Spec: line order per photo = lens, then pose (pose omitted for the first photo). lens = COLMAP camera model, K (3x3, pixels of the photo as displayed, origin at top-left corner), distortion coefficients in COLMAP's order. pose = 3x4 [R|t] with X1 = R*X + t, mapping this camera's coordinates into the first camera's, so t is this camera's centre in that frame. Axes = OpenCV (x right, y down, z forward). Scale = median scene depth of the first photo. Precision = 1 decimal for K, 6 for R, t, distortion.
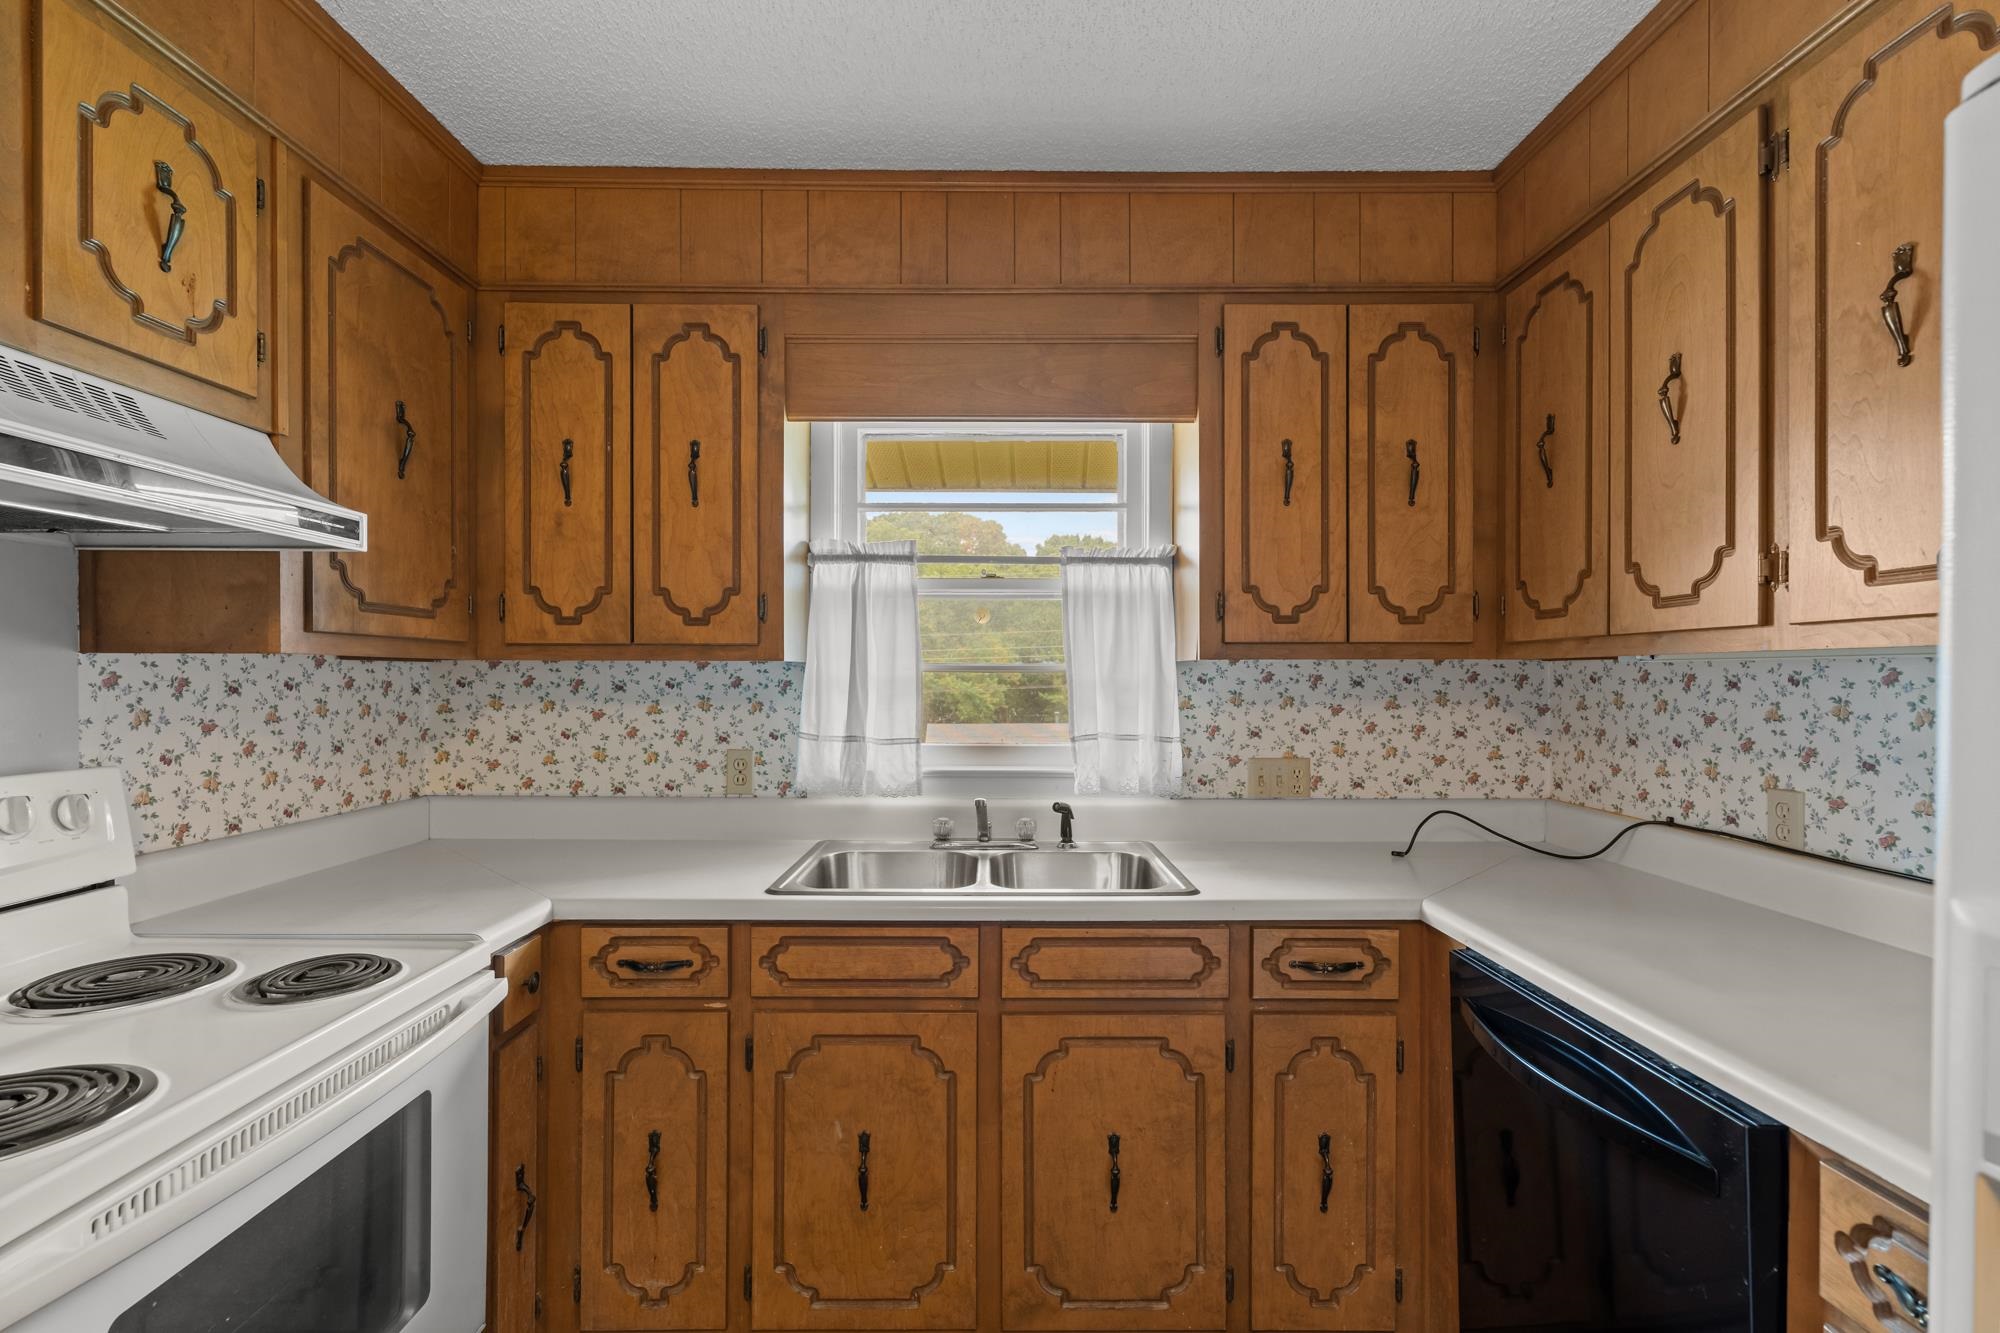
lens RADIAL K [[904.9, 0, 1011.1], [0, 904.9, 687.0], [0, 0, 1]] dist [-0.000058, -0.000060]
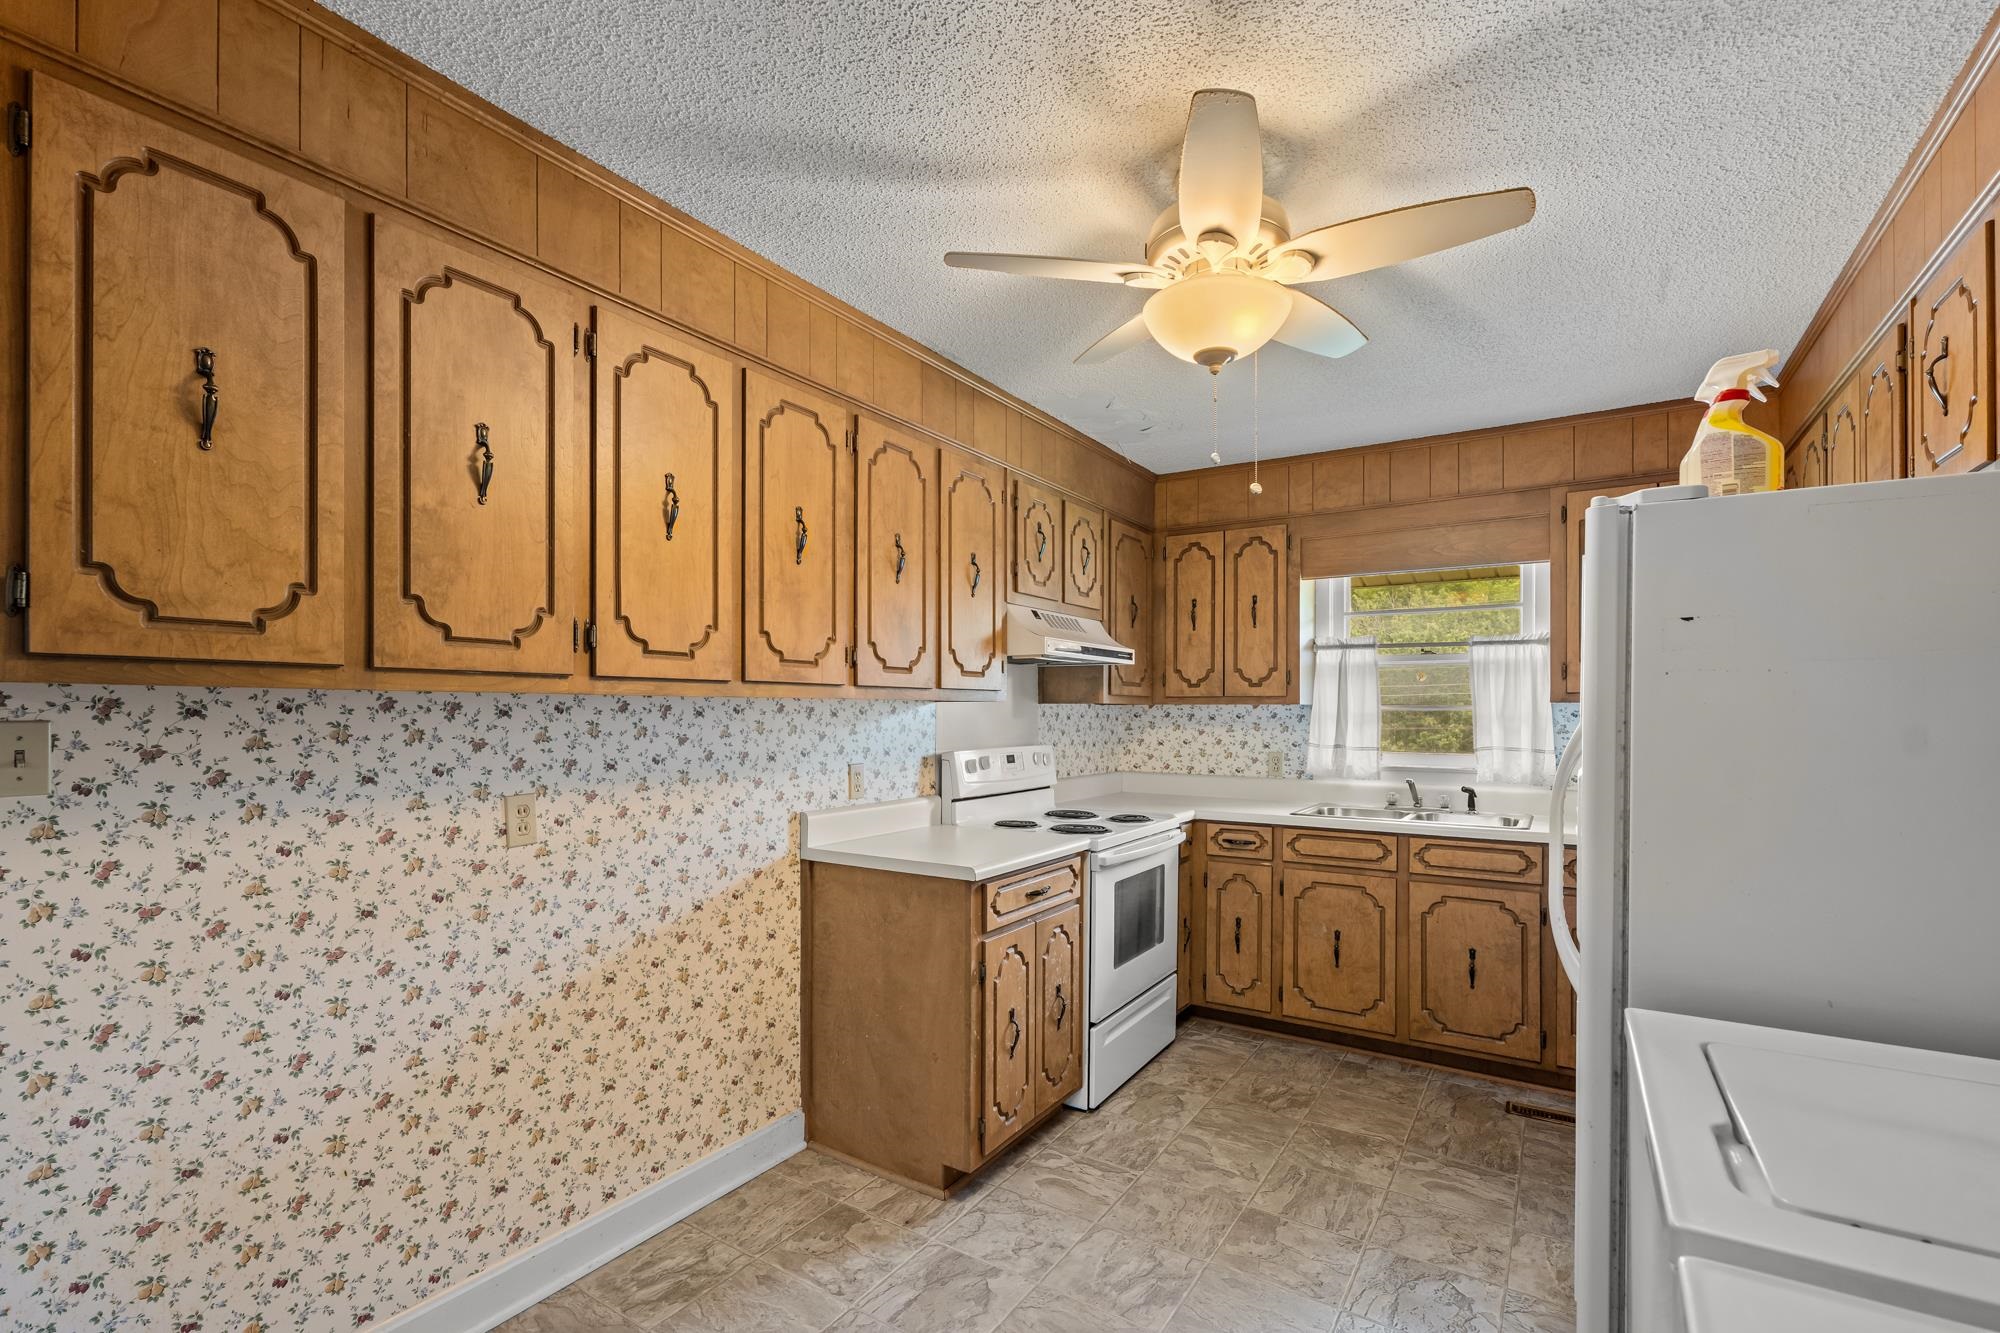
lens RADIAL K [[904.9, 0, 985.6], [0, 904.9, 712.7], [0, 0, 1]] dist [-0.000058, -0.000060]
pose [[0.832147, 0.001470, -0.554554, 0.270140], [-0.005379, 0.999971, -0.005421, 0.003361], [0.554530, 0.007494, 0.832130, -1.009136]]
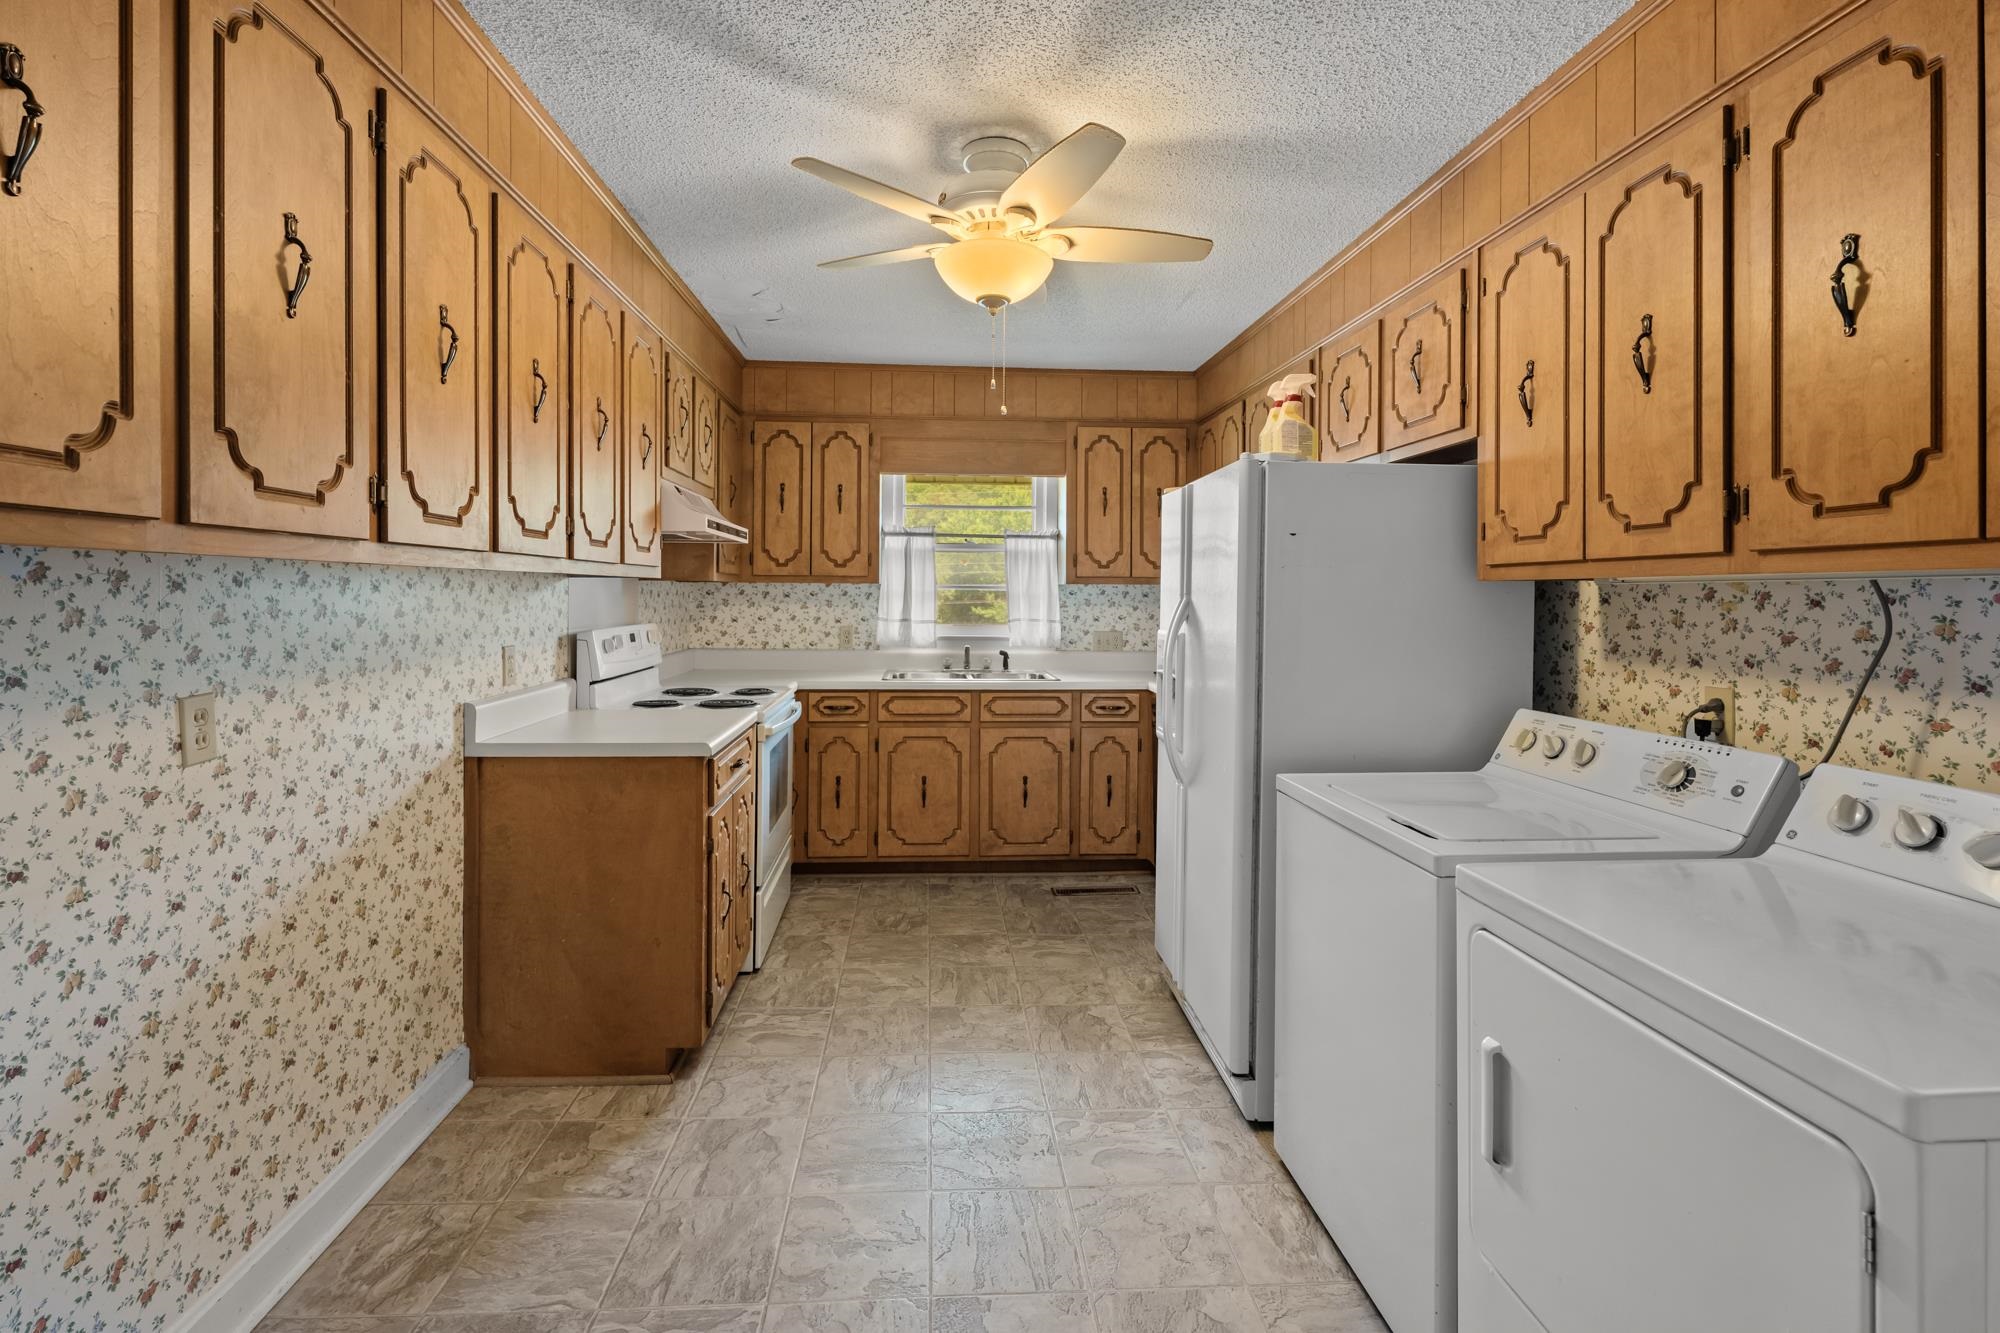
lens RADIAL K [[904.9, 0, 989.6], [0, 904.9, 603.4], [0, 0, 1]] dist [-0.000058, -0.000060]
pose [[0.998644, 0.006130, 0.051691, -0.096992], [-0.006370, 0.999970, 0.004479, 0.007964], [-0.051662, -0.004802, 0.998653, -1.241464]]
